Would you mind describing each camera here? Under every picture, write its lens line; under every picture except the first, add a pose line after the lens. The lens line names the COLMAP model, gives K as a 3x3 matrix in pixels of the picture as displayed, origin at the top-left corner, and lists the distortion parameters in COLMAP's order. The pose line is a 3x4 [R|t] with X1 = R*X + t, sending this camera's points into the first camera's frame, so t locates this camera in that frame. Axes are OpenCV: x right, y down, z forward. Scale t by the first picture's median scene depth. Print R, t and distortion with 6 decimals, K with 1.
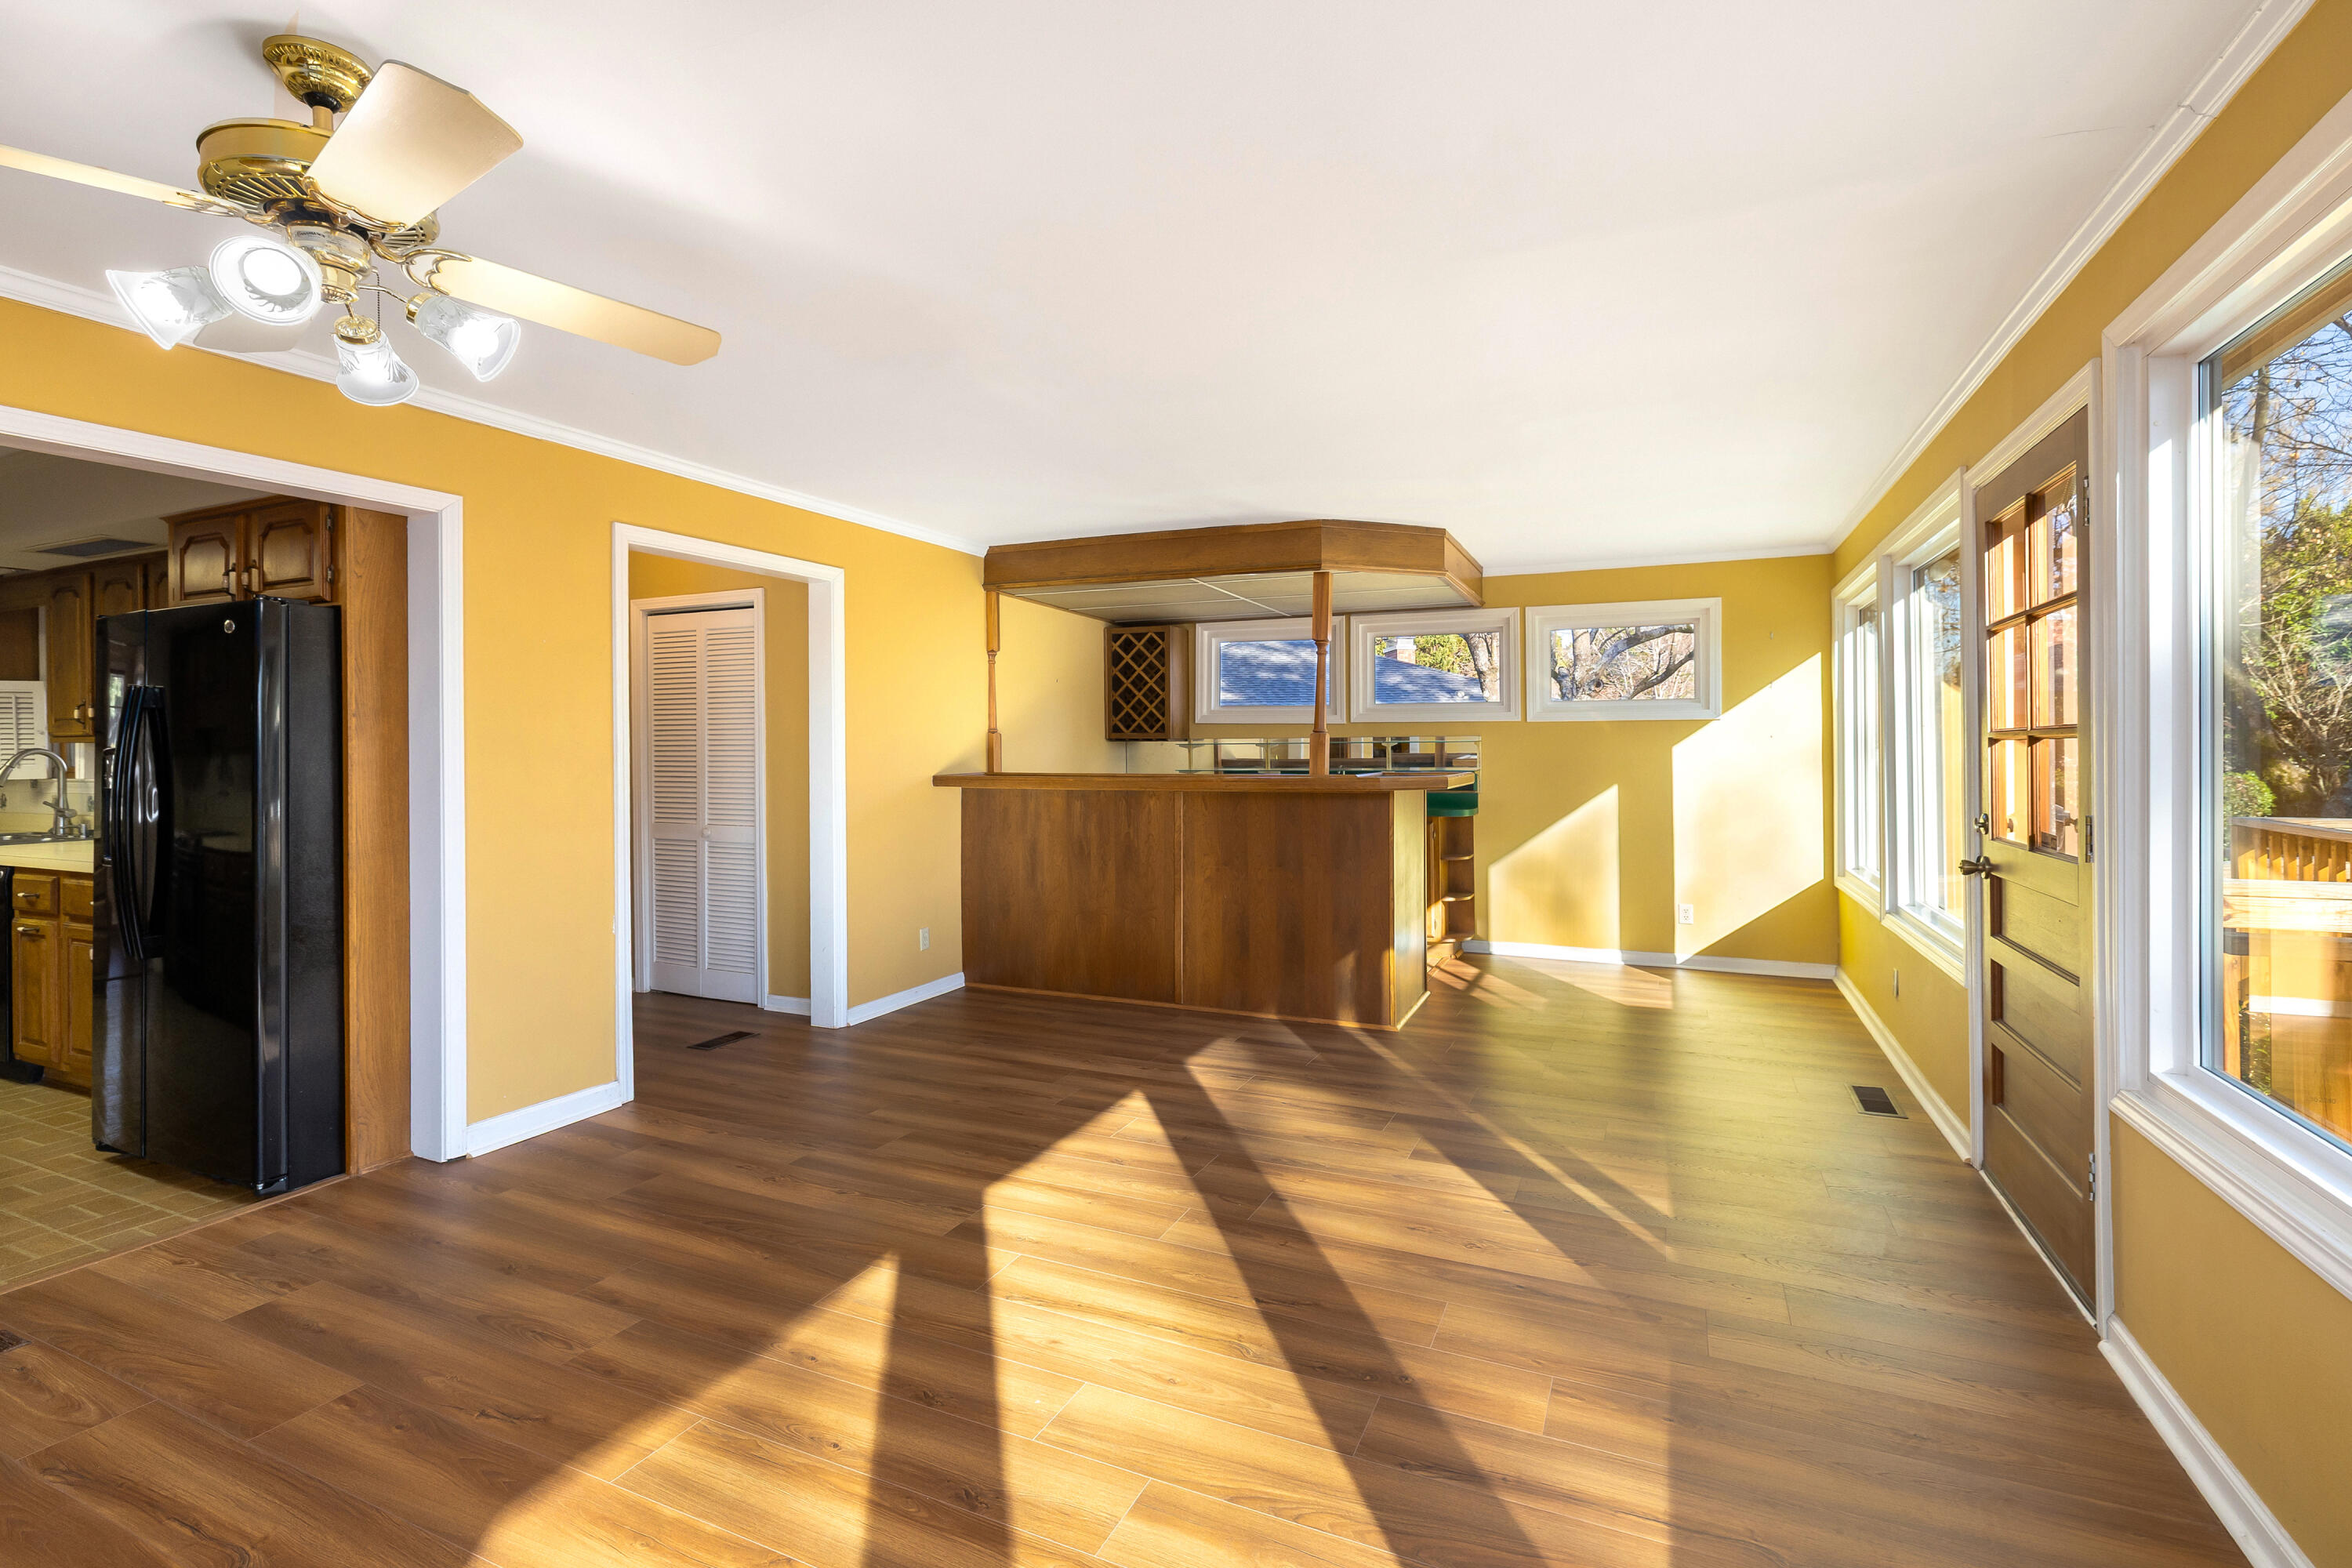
lens RADIAL K [[1066.4, 0, 1144.7], [0, 1066.4, 734.5], [0, 0, 1]] dist [-0.004229, 0.003125]
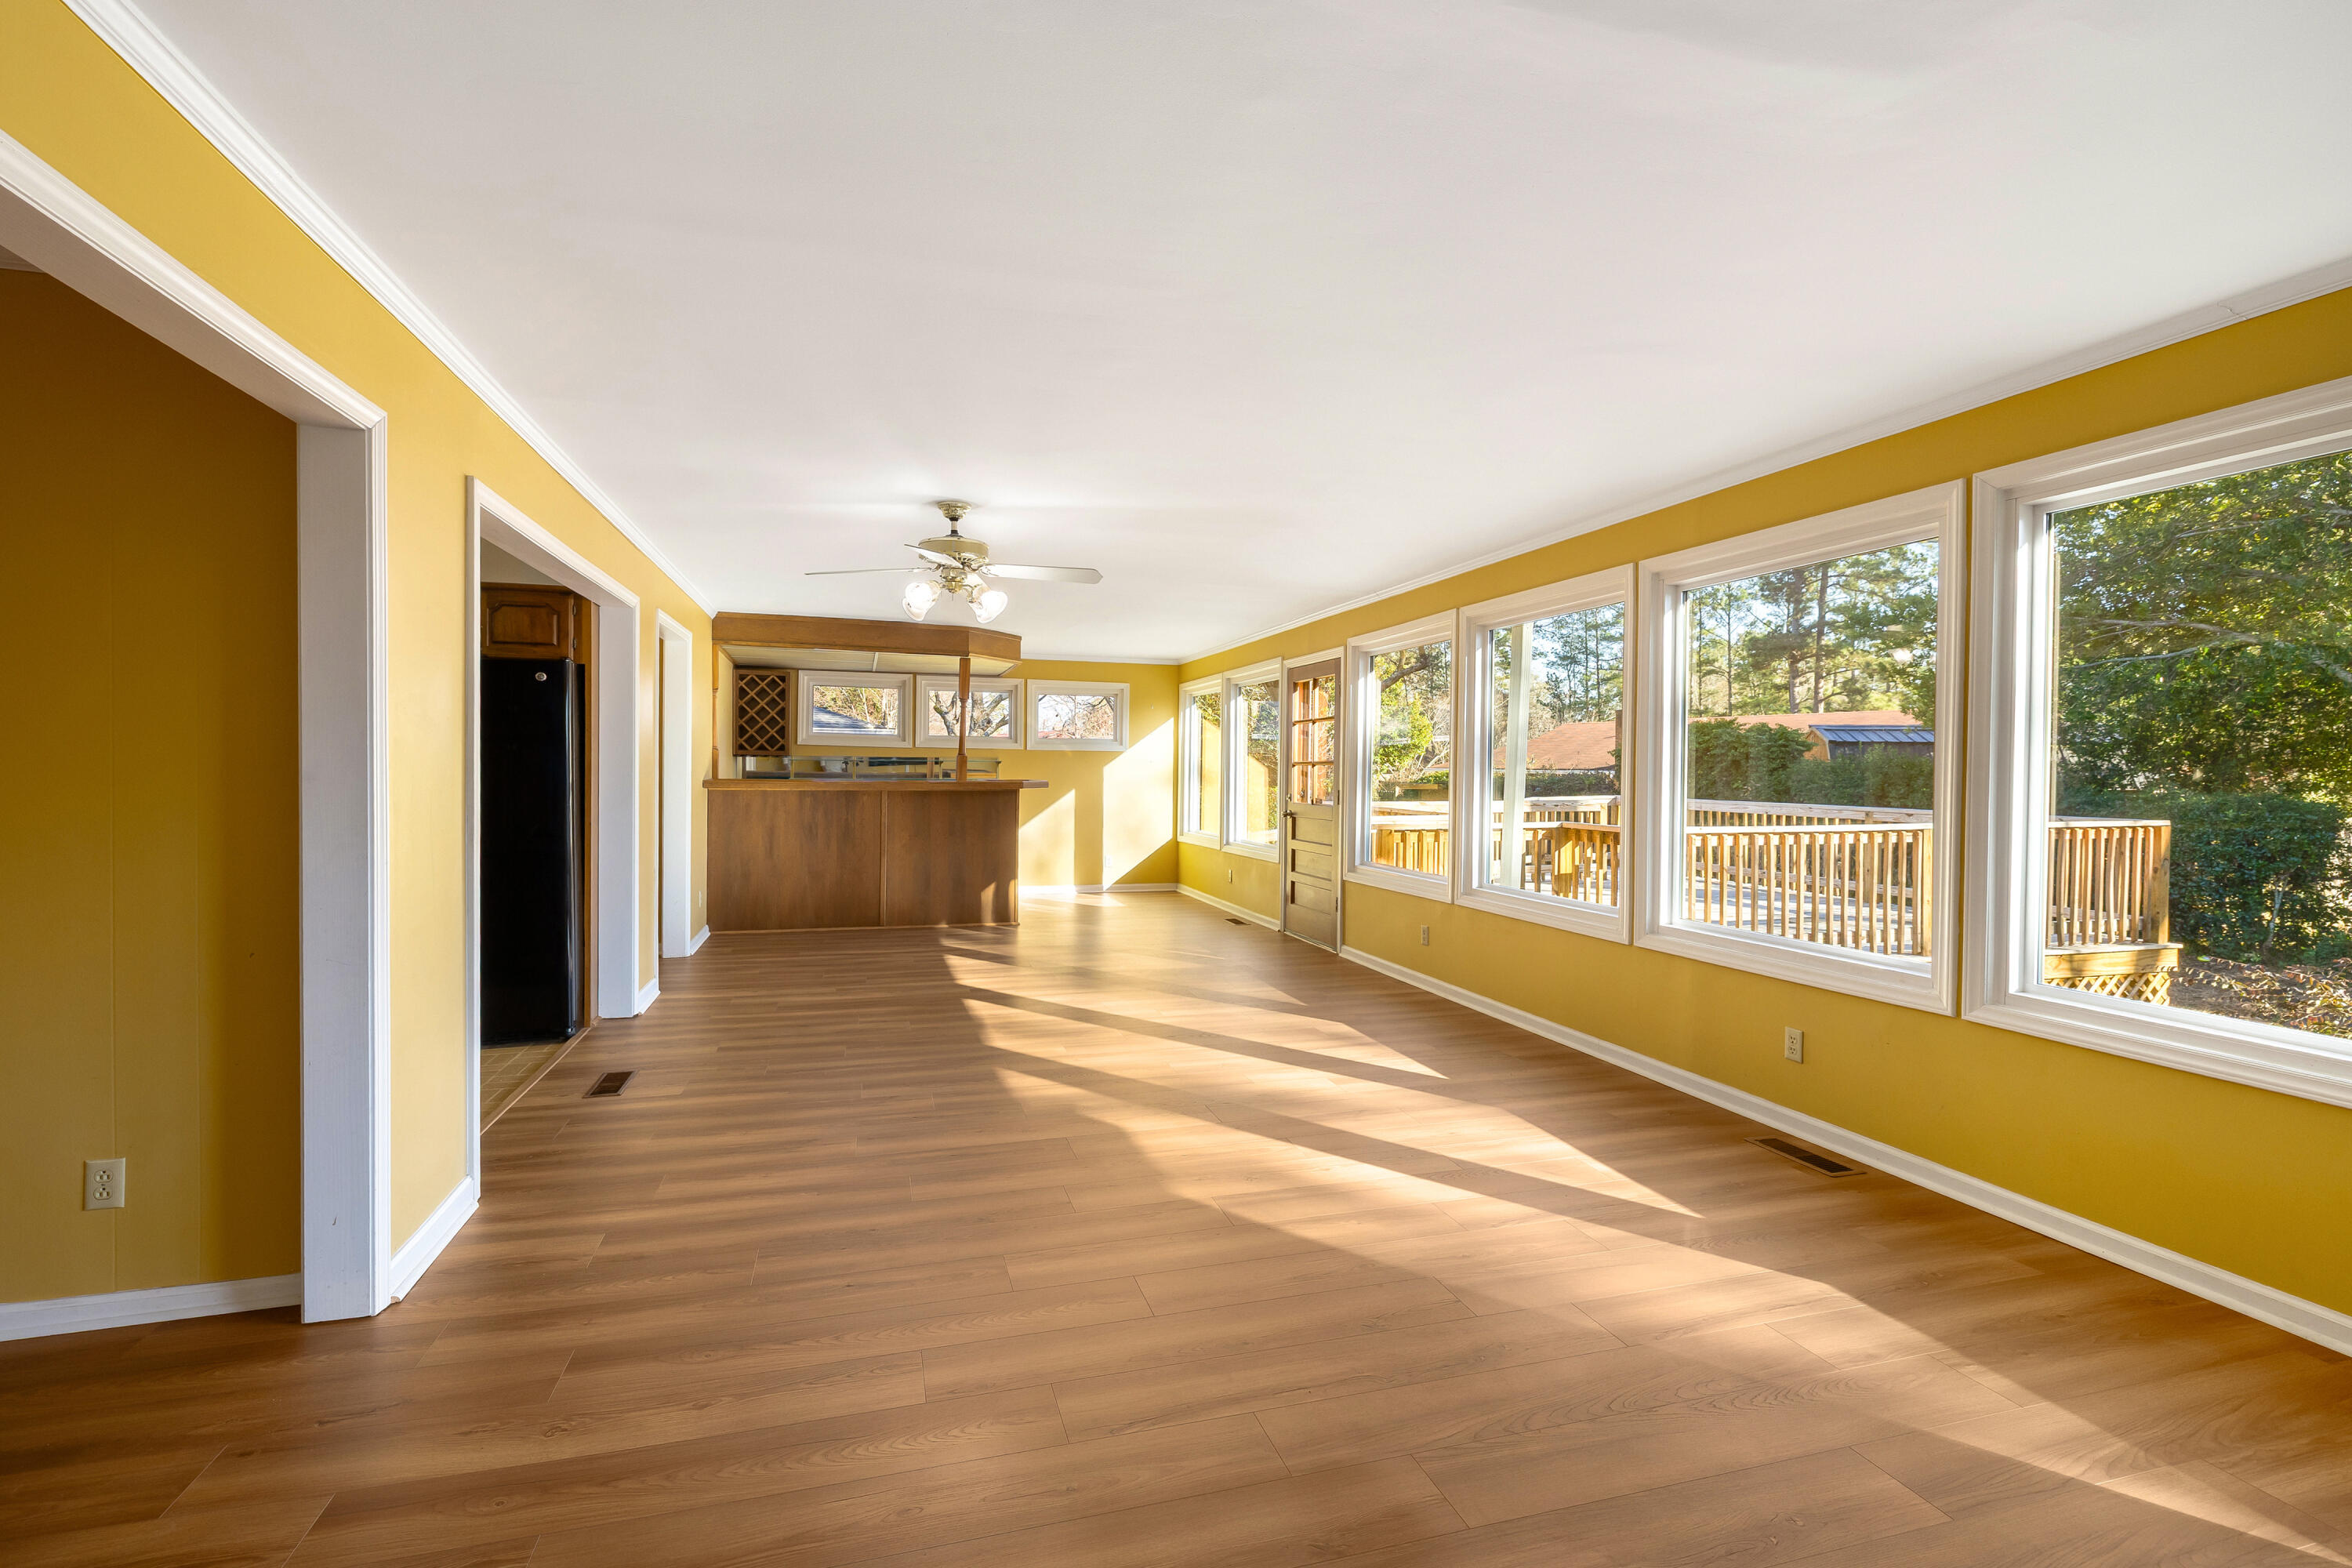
lens RADIAL K [[1066.4, 0, 1181.3], [0, 1066.4, 783.4], [0, 0, 1]] dist [-0.004229, 0.003125]
pose [[0.740494, 0.002310, 0.672059, -0.666161], [-0.020549, 0.999604, 0.019206, 0.003707], [-0.671749, -0.028032, 0.740248, -0.426874]]
